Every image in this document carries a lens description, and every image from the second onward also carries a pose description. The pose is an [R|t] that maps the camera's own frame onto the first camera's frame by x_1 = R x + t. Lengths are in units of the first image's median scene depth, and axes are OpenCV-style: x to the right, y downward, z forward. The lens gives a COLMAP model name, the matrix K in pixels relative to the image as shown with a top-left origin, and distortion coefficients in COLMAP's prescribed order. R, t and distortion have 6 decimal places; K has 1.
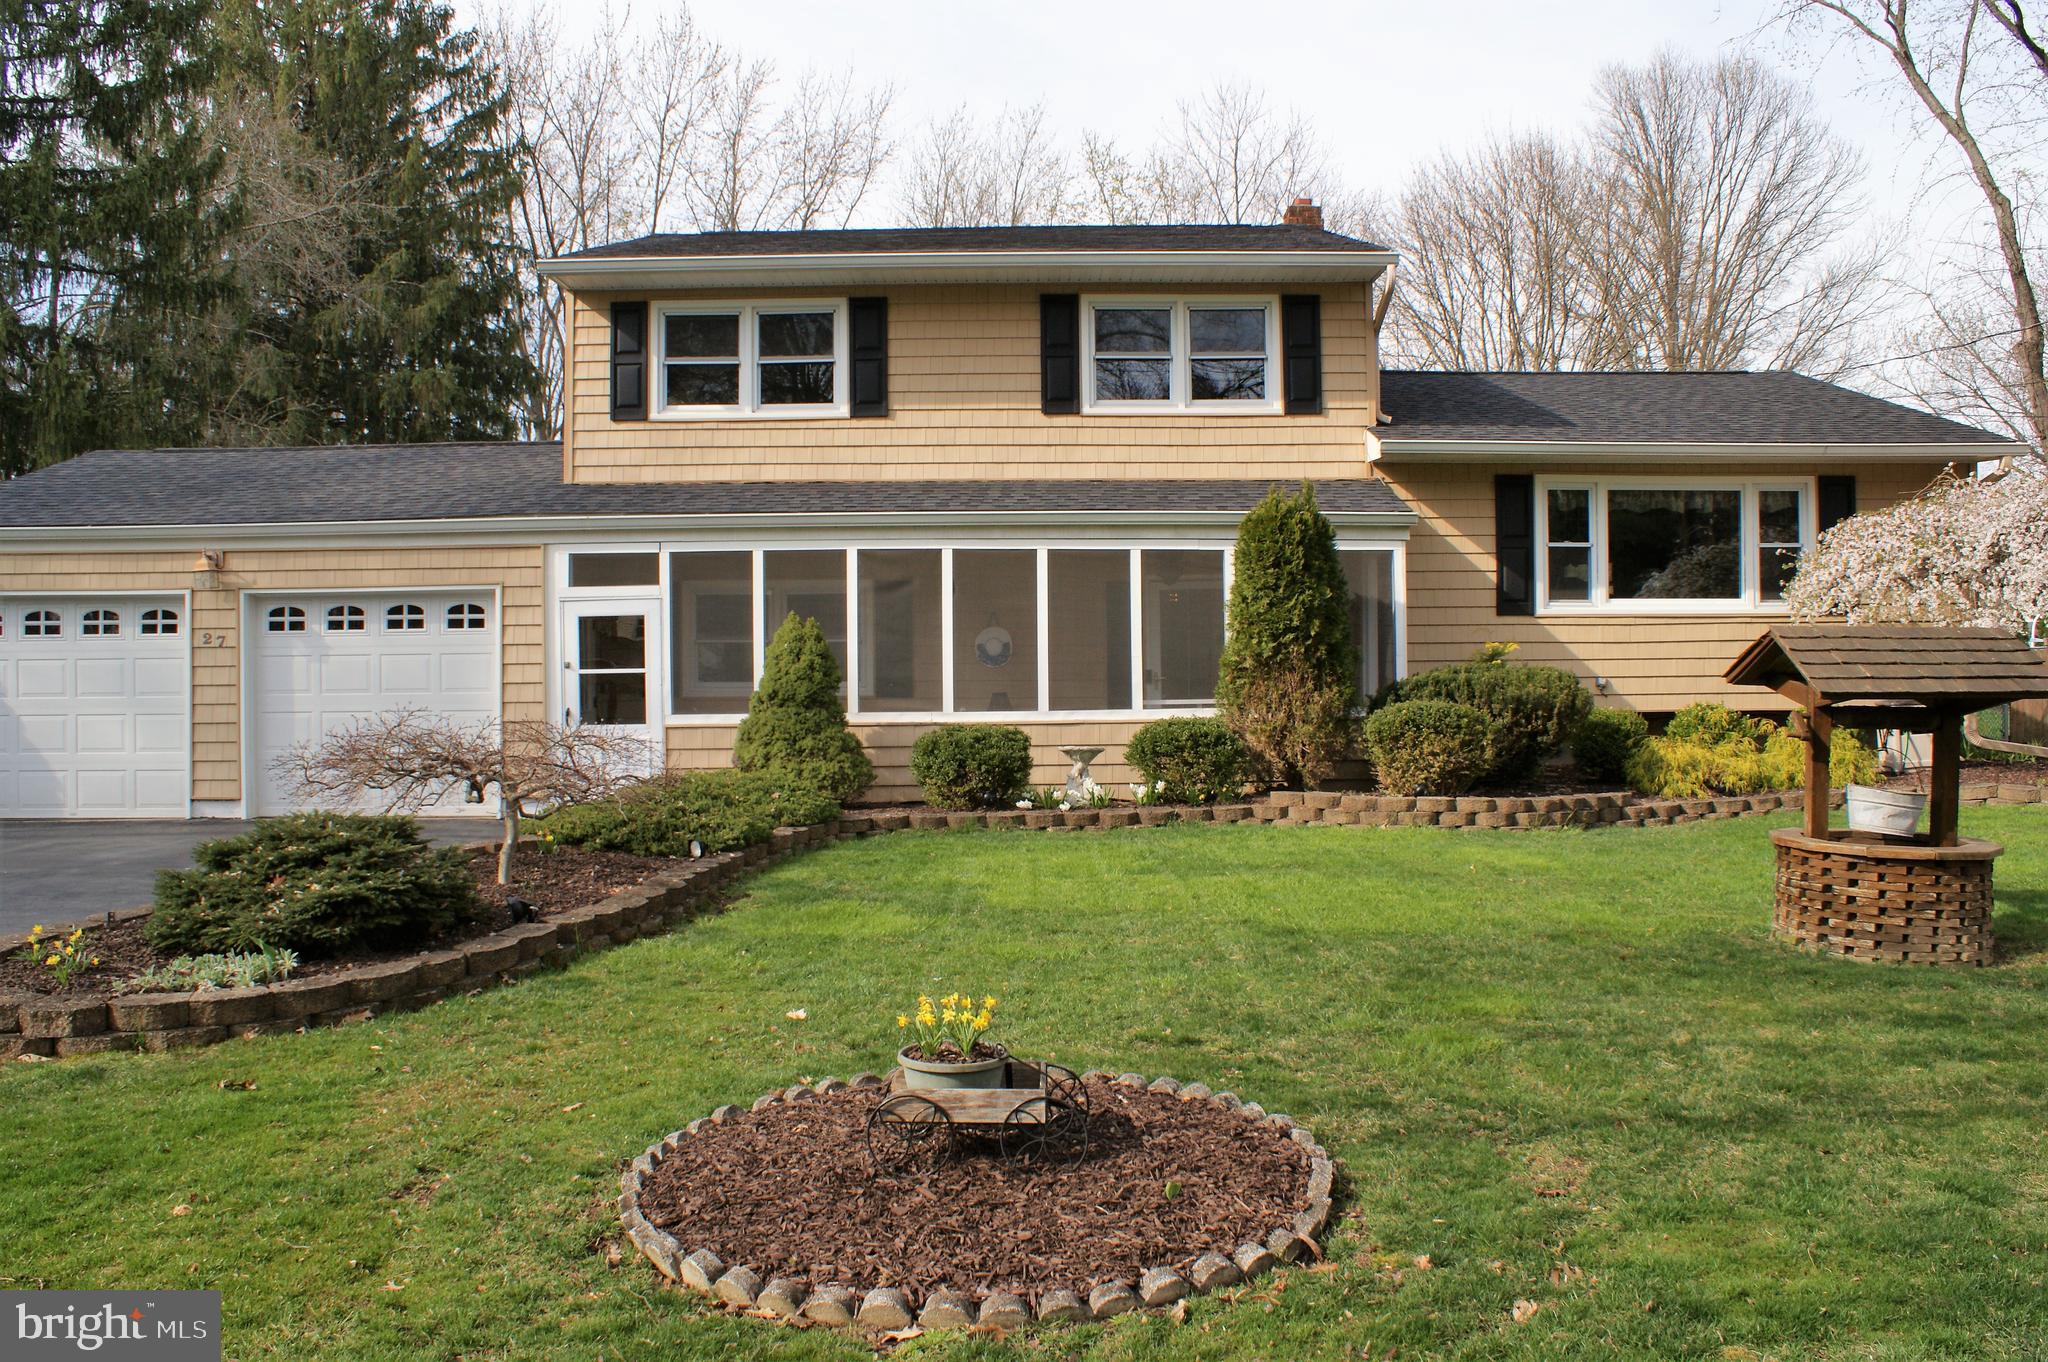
lens RADIAL K [[1621.0, 0, 1016.2], [0, 1621.0, 671.7], [0, 0, 1]] dist [-0.158746, 0.145549]
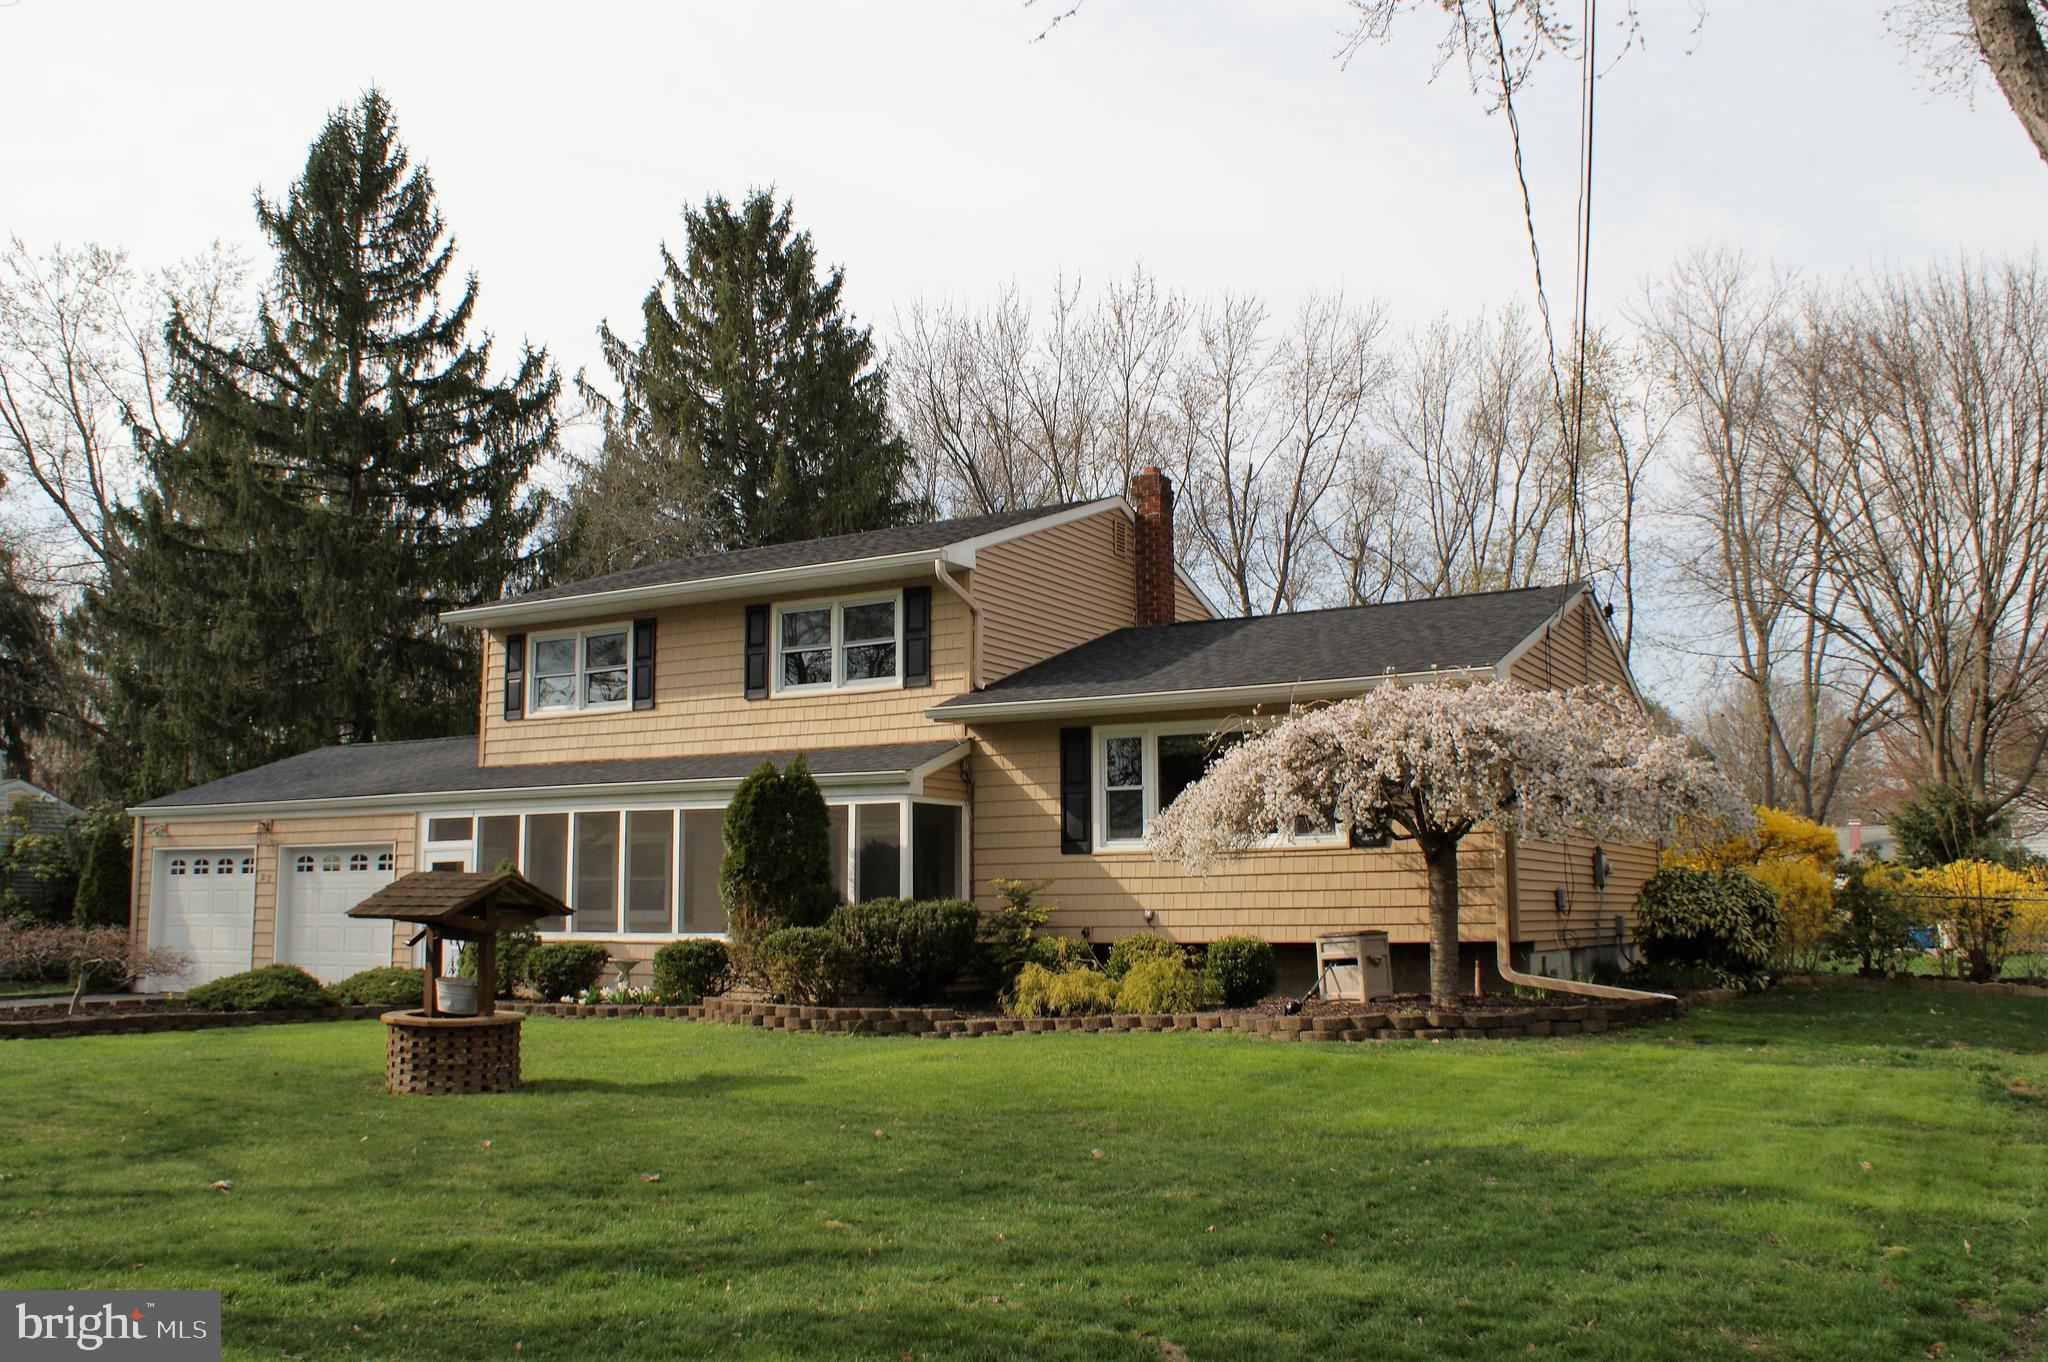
lens RADIAL K [[1781.0, 0, 1024.0], [0, 1781.0, 681.0], [0, 0, 1]] dist [-0.144353, 0.105437]
pose [[0.865451, -0.061662, -0.497184, 0.904031], [-0.000359, 0.992320, -0.123695, -0.001523], [0.500993, 0.107231, 0.858783, -0.094341]]
